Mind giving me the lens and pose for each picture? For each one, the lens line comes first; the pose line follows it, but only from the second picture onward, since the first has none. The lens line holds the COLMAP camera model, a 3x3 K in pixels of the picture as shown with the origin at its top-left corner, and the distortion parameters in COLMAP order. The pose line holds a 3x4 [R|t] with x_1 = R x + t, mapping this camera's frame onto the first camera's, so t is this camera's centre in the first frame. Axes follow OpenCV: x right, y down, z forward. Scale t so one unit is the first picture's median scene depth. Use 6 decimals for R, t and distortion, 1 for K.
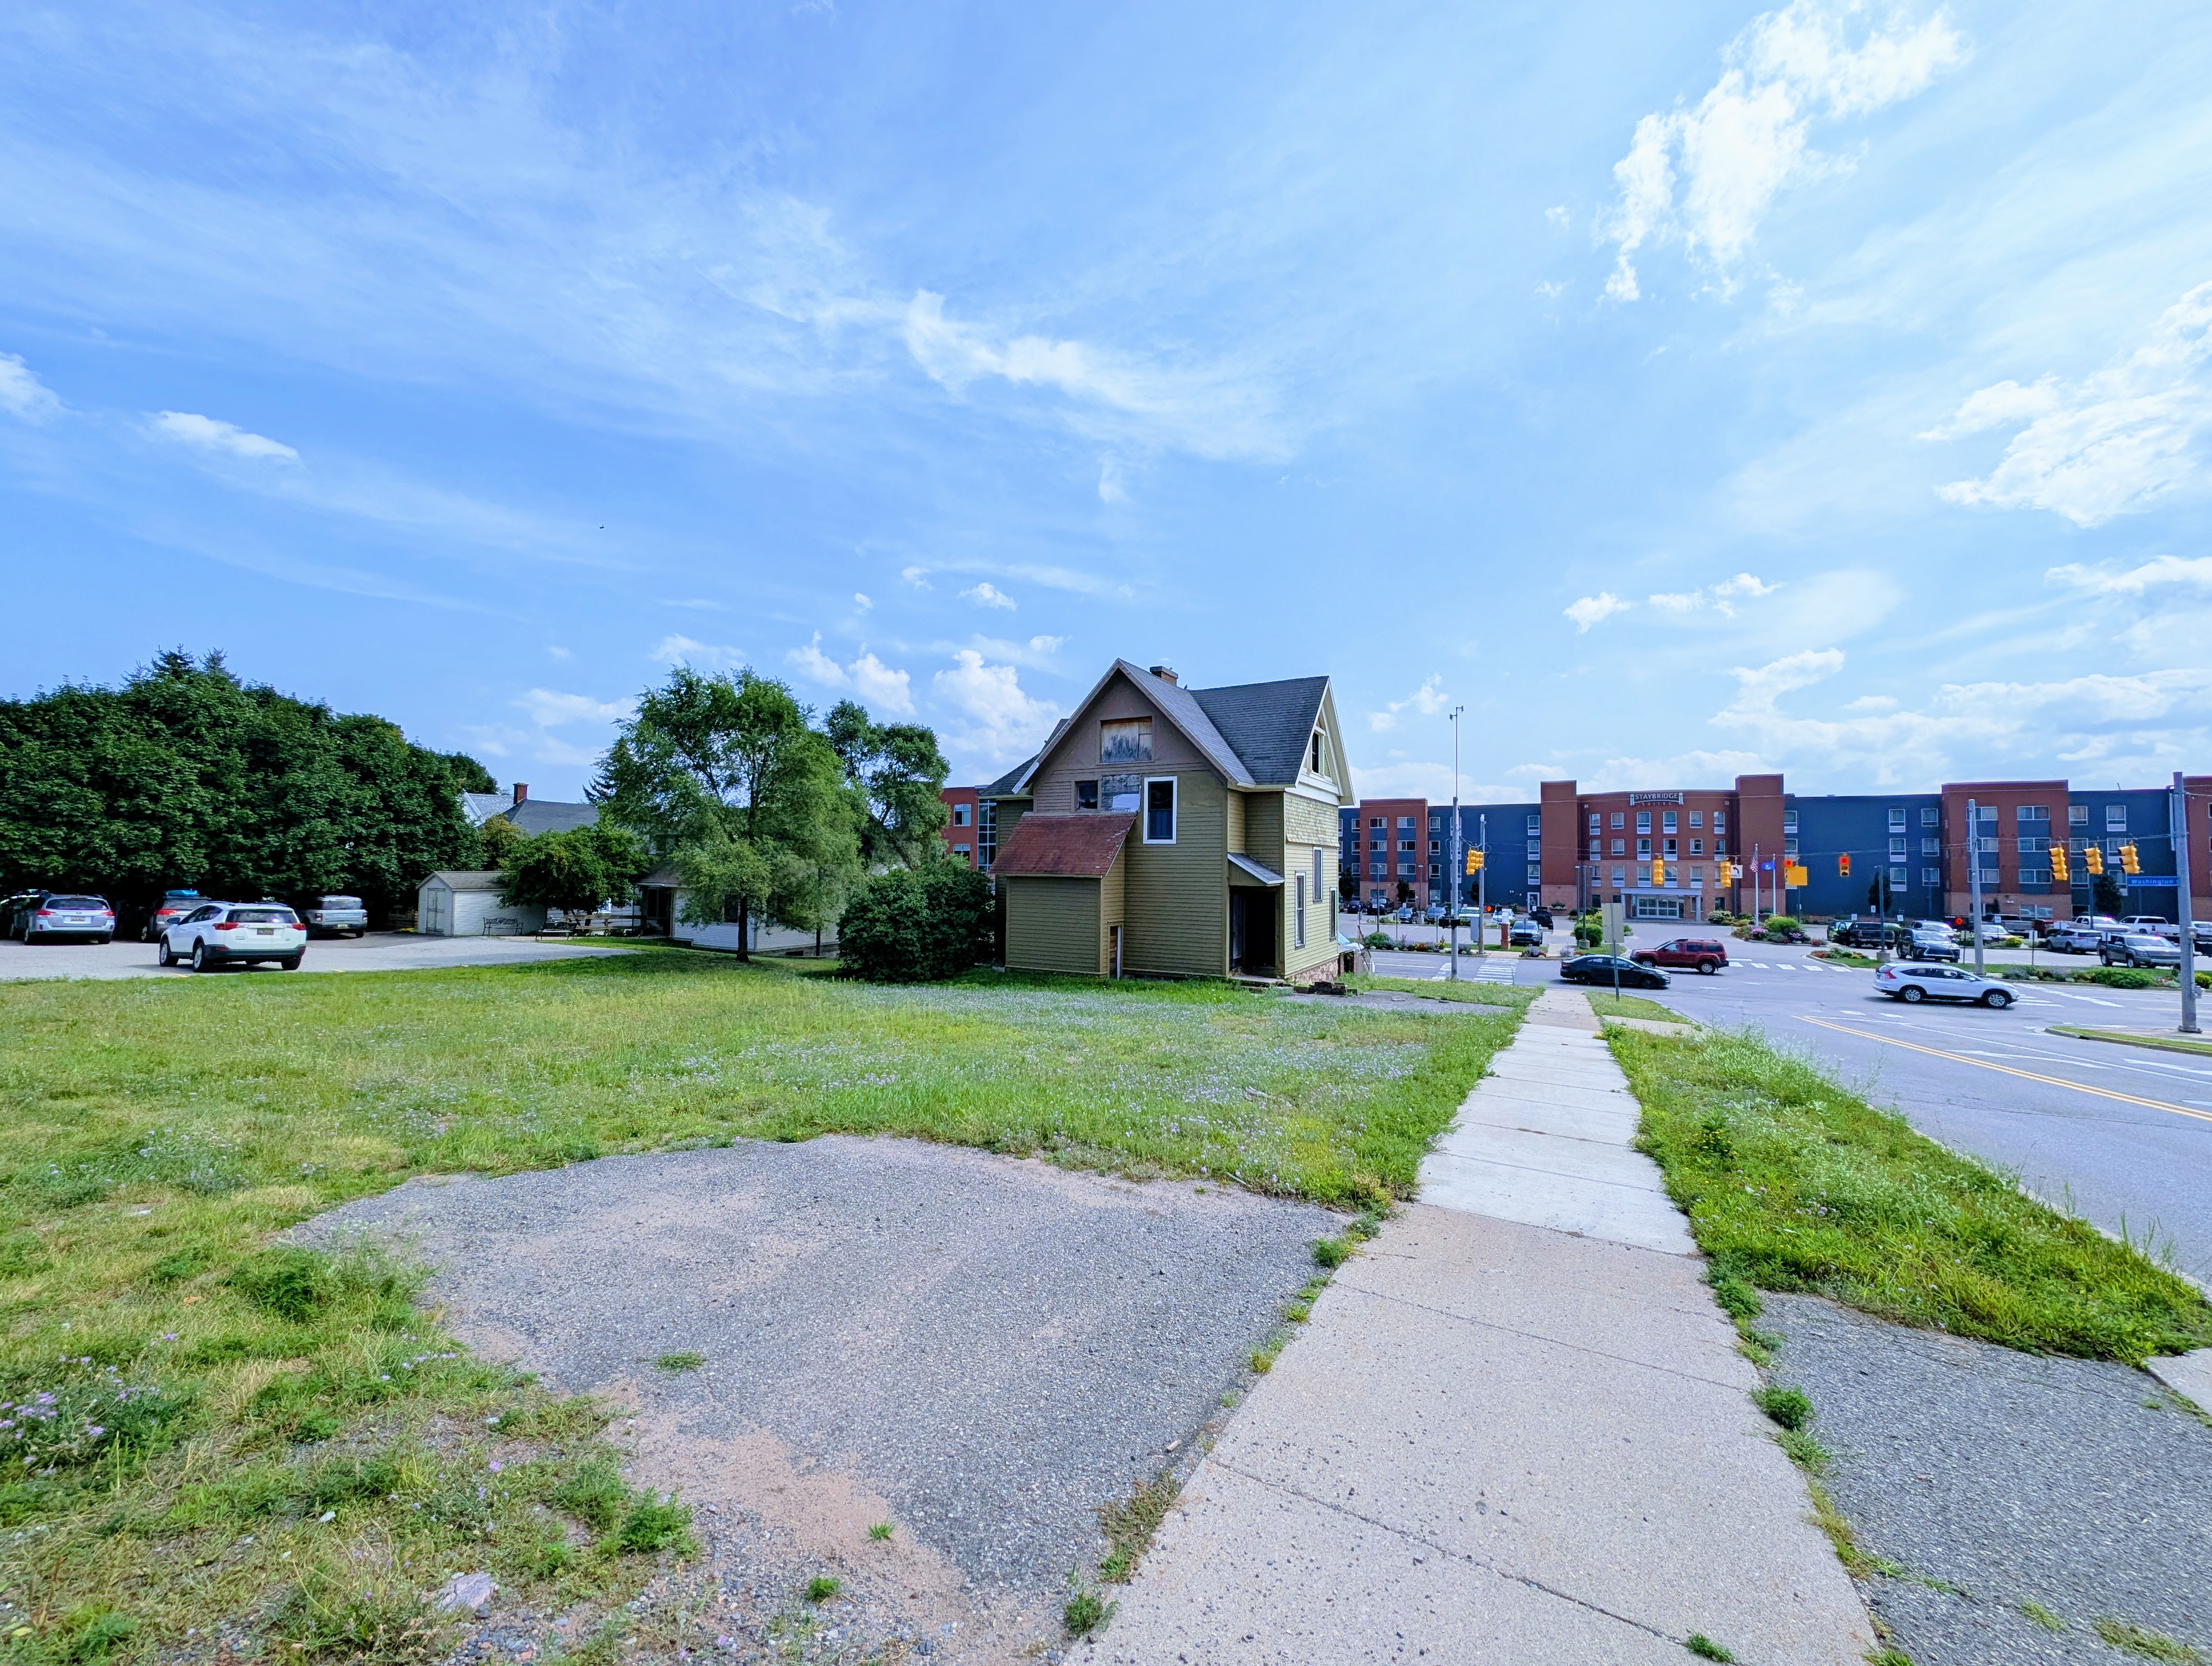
lens RADIAL K [[830.3, 0, 1106.0], [0, 830.3, 833.0], [0, 0, 1]] dist [0.012344, -0.008859]
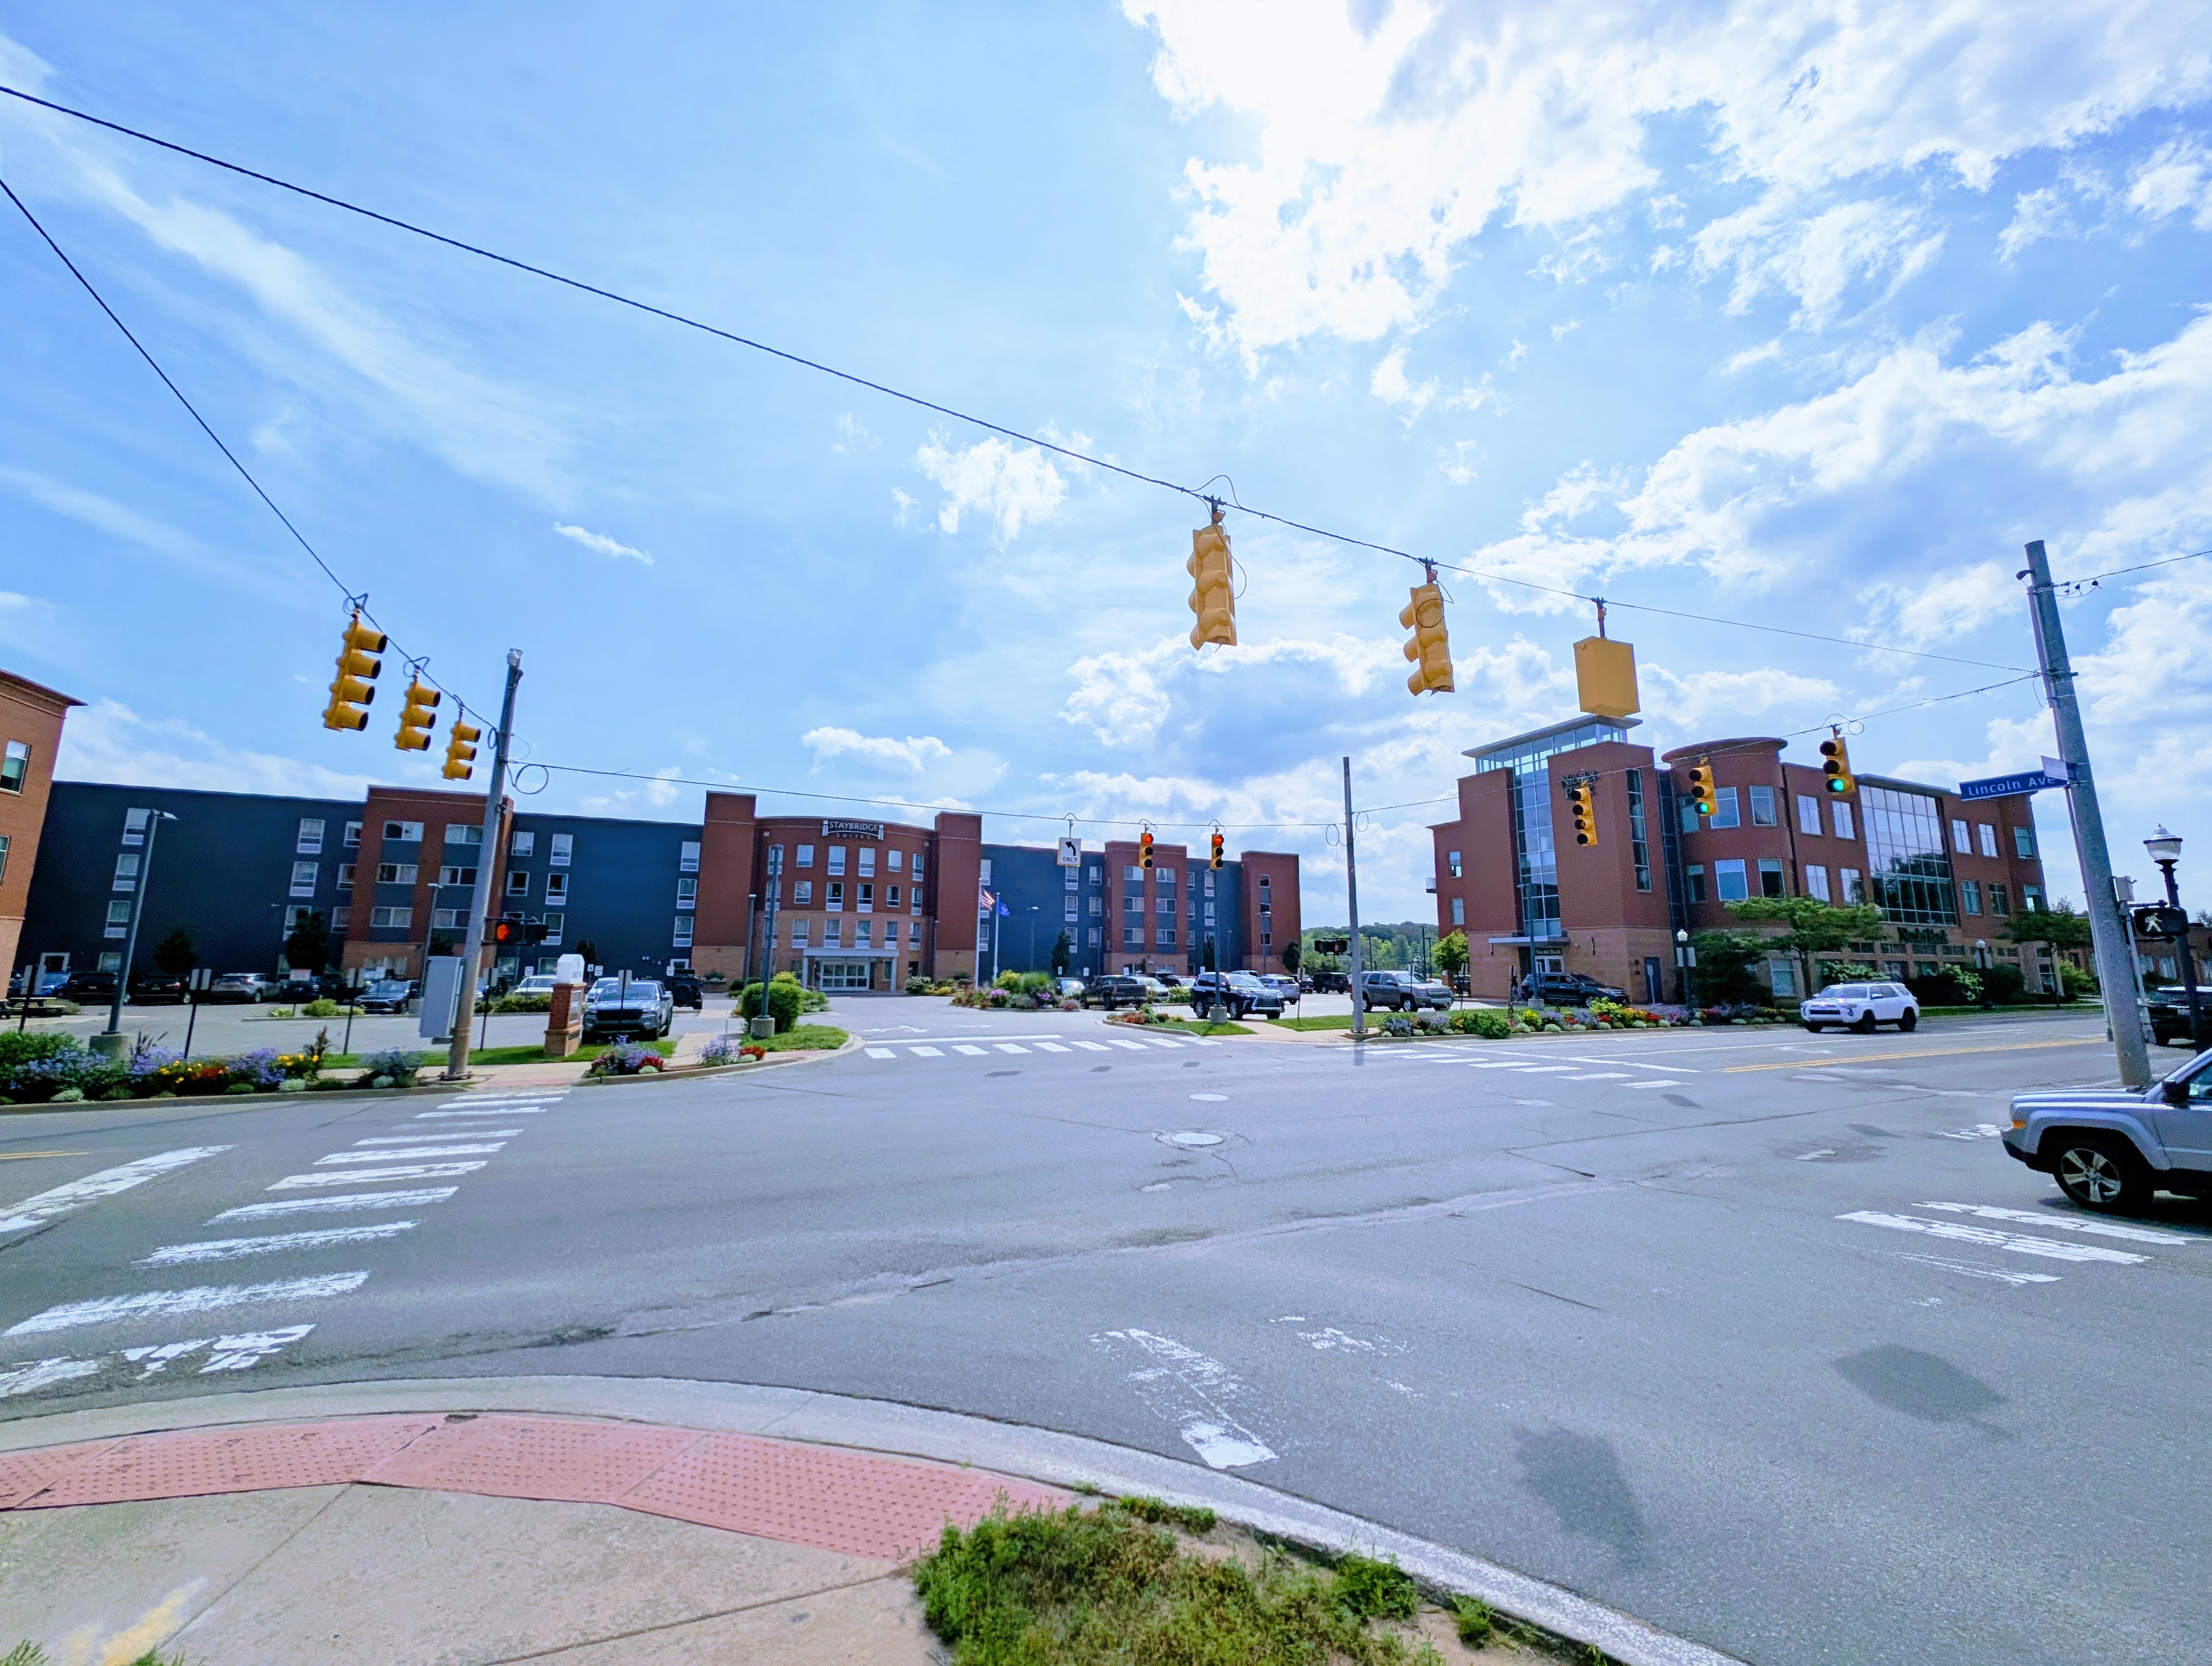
lens RADIAL K [[830.3, 0, 1106.0], [0, 830.3, 833.0], [0, 0, 1]] dist [0.012344, -0.008859]
pose [[0.599713, 0.122160, 0.790836, 0.207425], [-0.031563, 0.991121, -0.129162, 0.052777], [-0.799593, 0.052499, 0.598244, 0.376282]]
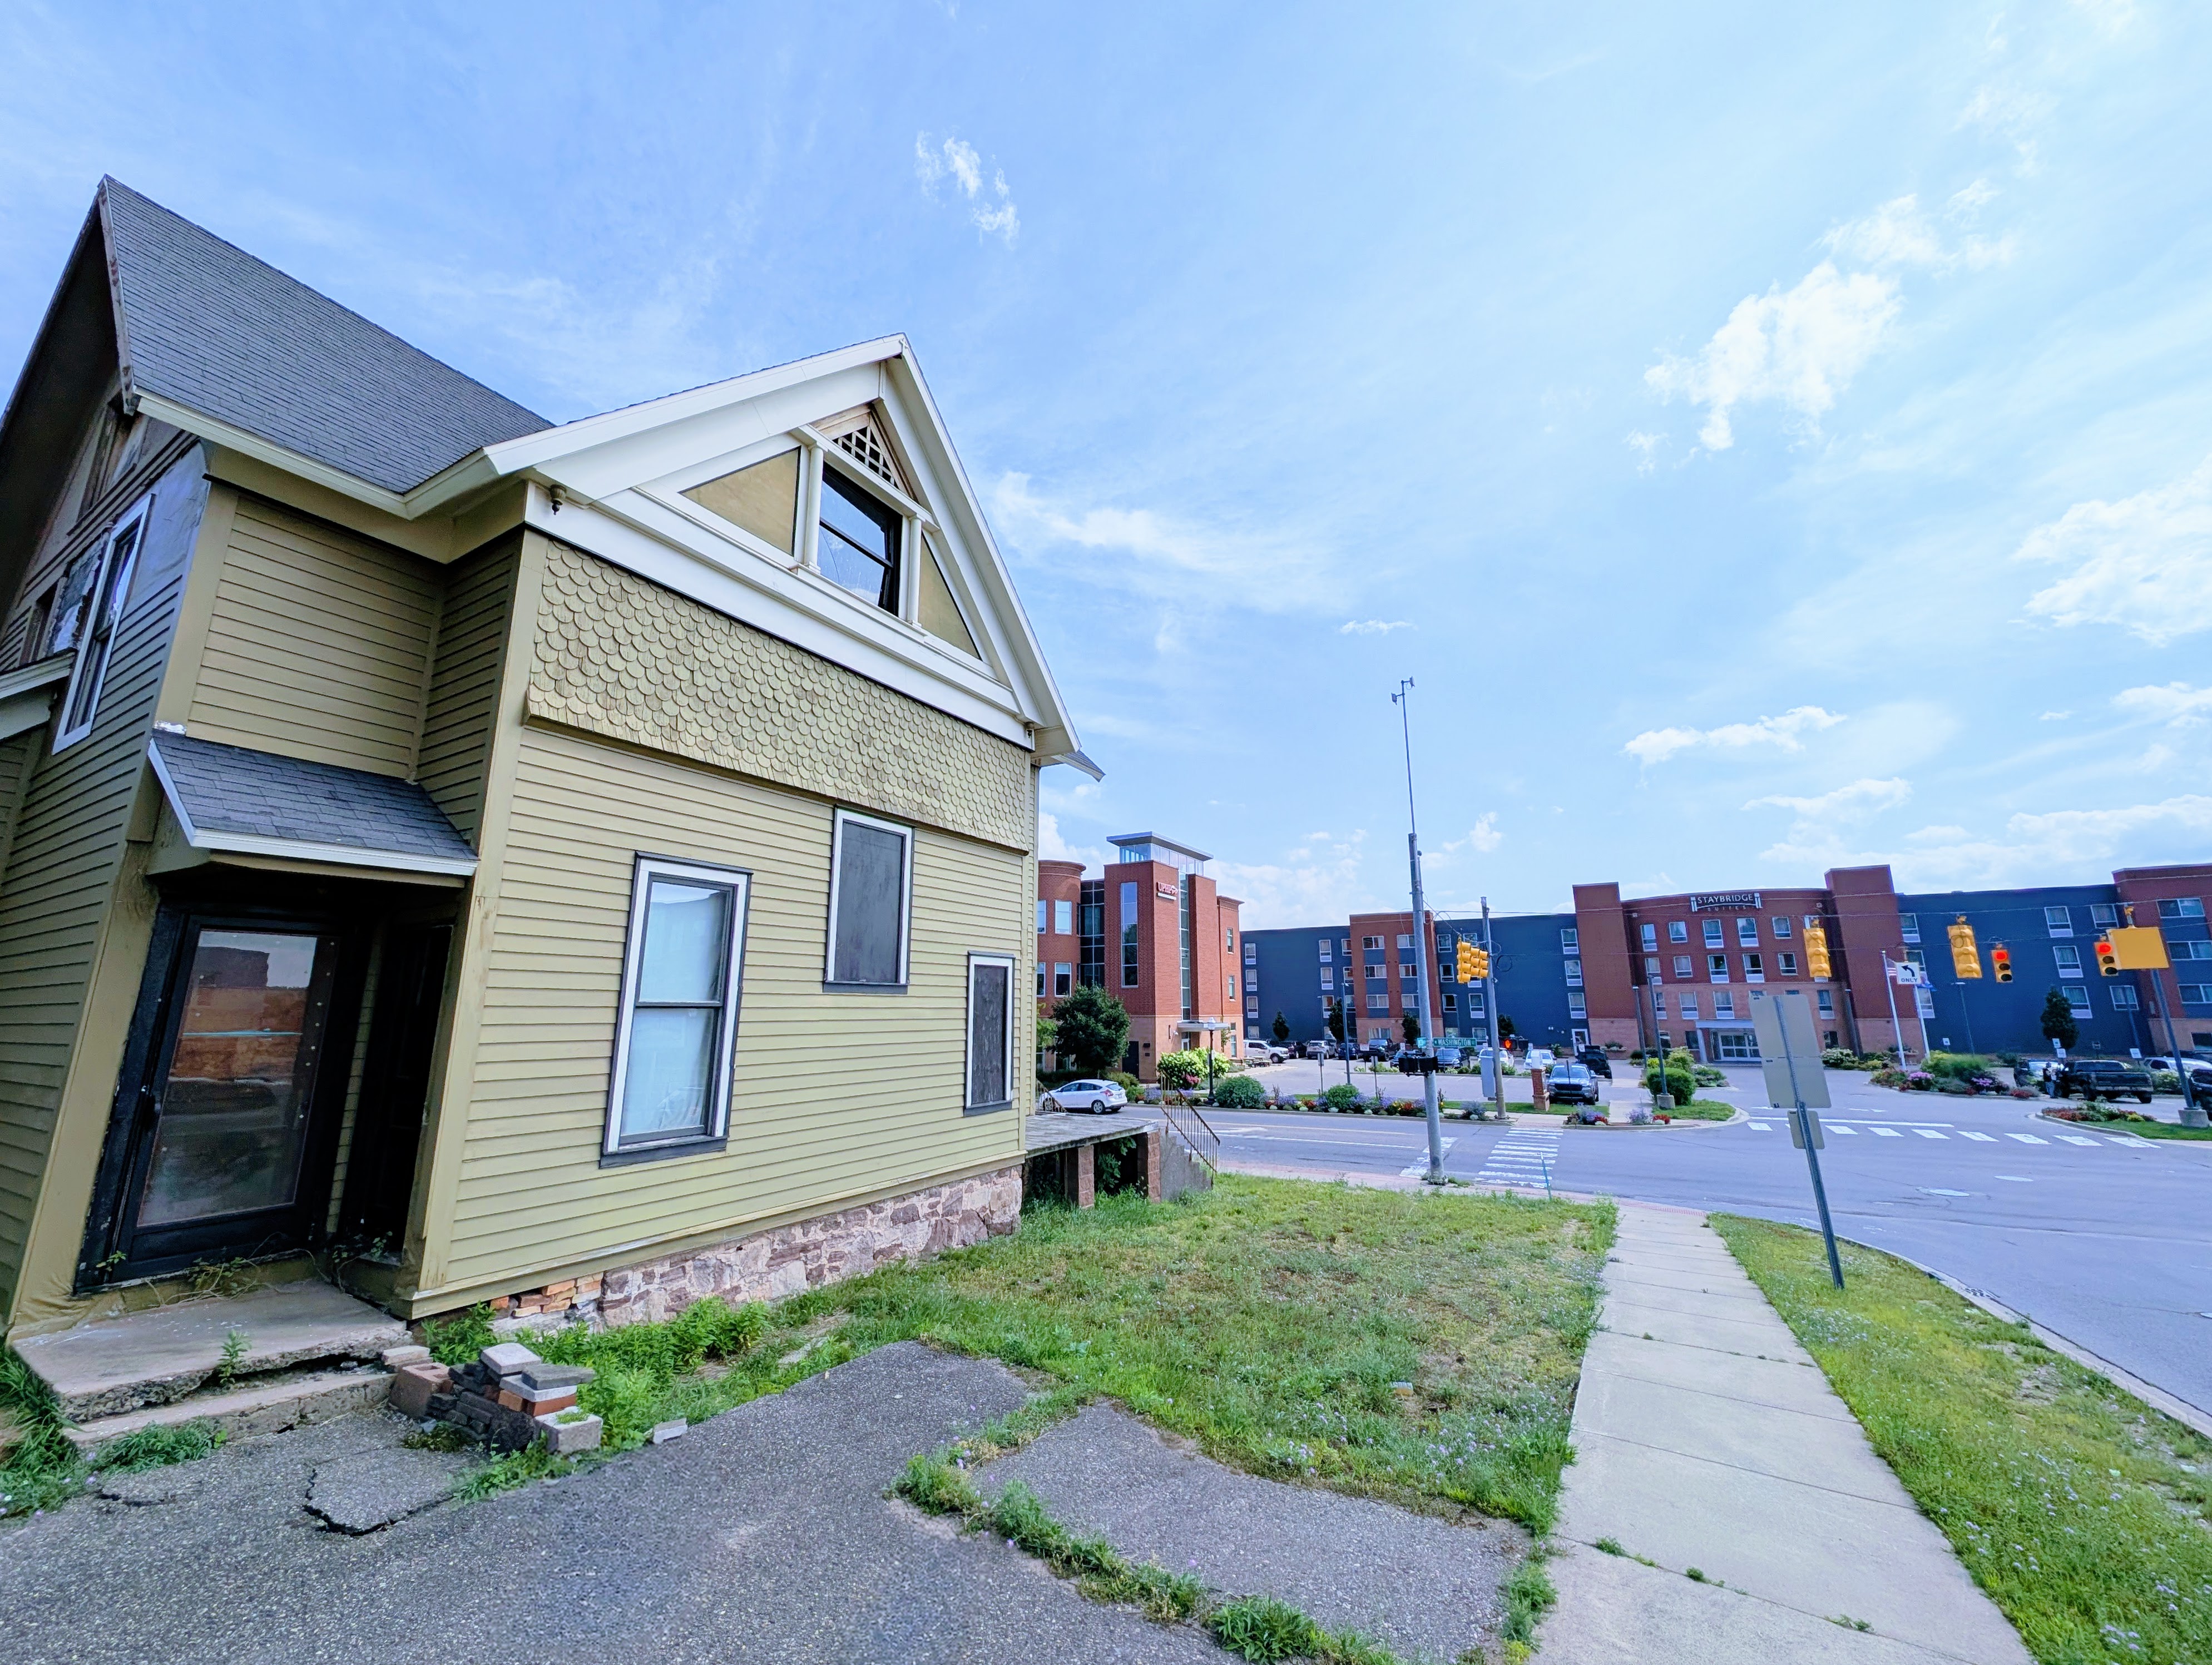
lens RADIAL K [[851.8, 0, 1106.0], [0, 851.8, 832.5], [0, 0, 1]] dist [0.013633, -0.009311]
pose [[0.999675, -0.017426, -0.018606, 0.103761], [0.013993, 0.985194, -0.170873, 0.023624], [0.021308, 0.170557, 0.985117, 0.199146]]
